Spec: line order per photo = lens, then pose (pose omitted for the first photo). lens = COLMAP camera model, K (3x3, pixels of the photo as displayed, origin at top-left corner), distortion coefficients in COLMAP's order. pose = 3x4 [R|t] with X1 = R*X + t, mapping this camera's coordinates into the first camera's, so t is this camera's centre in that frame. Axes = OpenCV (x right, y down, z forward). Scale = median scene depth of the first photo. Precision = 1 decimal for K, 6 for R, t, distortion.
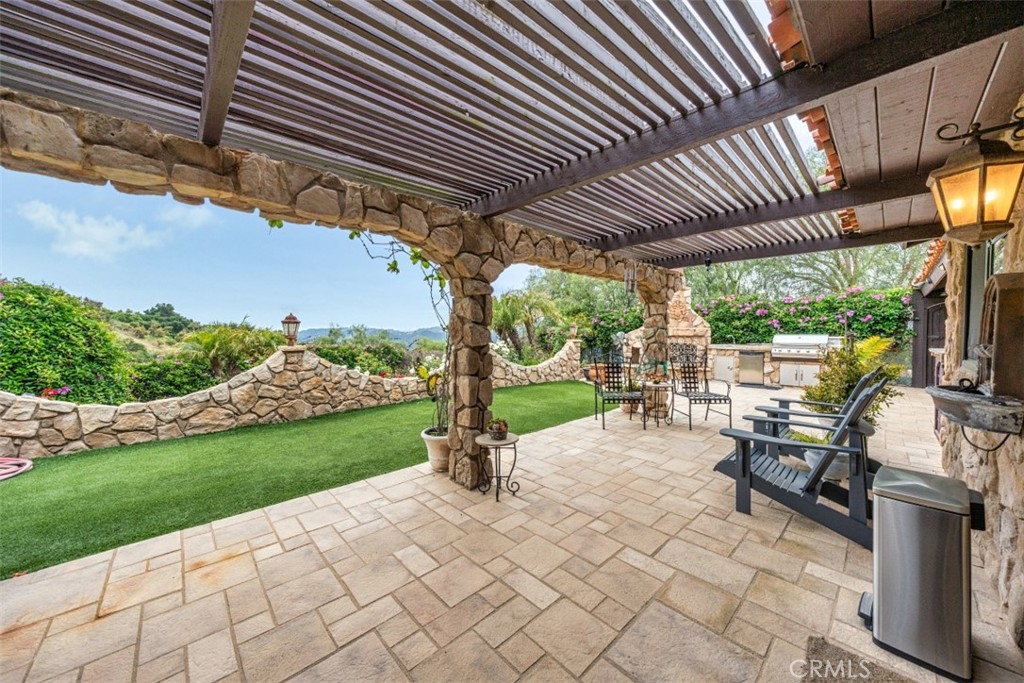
lens RADIAL K [[355.5, 0, 504.4], [0, 355.5, 330.7], [0, 0, 1]] dist [-0.001730, -0.000131]
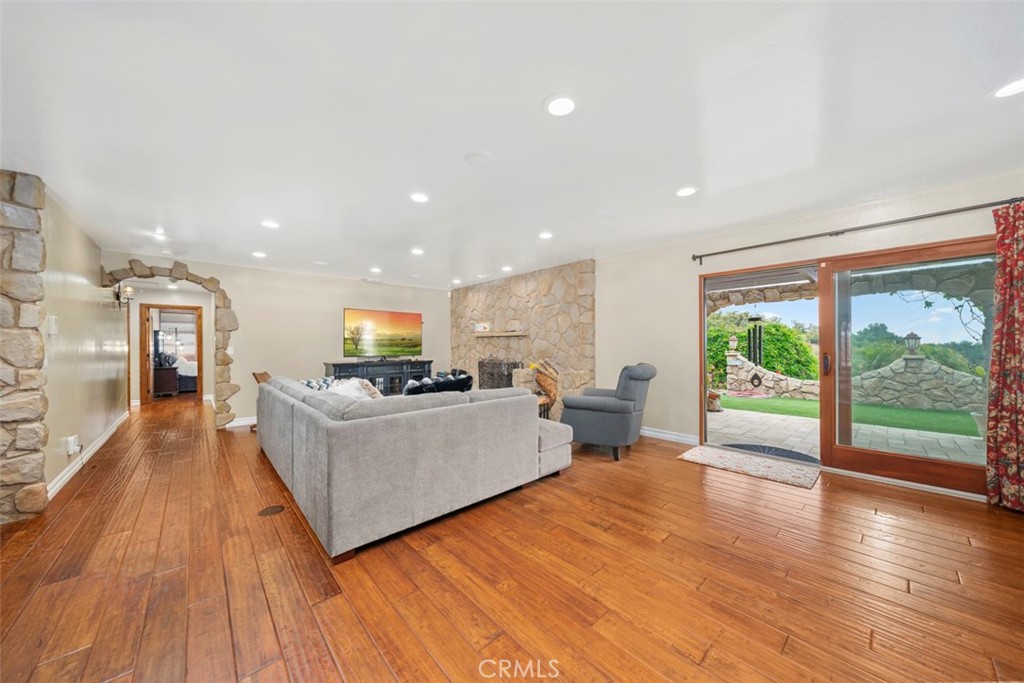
lens RADIAL K [[355.5, 0, 505.0], [0, 355.5, 348.0], [0, 0, 1]] dist [-0.001730, -0.000131]
pose [[-0.010676, -0.004486, -0.999933, 0.816642], [-0.003319, 0.999985, -0.004451, 0.026711], [0.999938, 0.003271, -0.010691, -0.588184]]
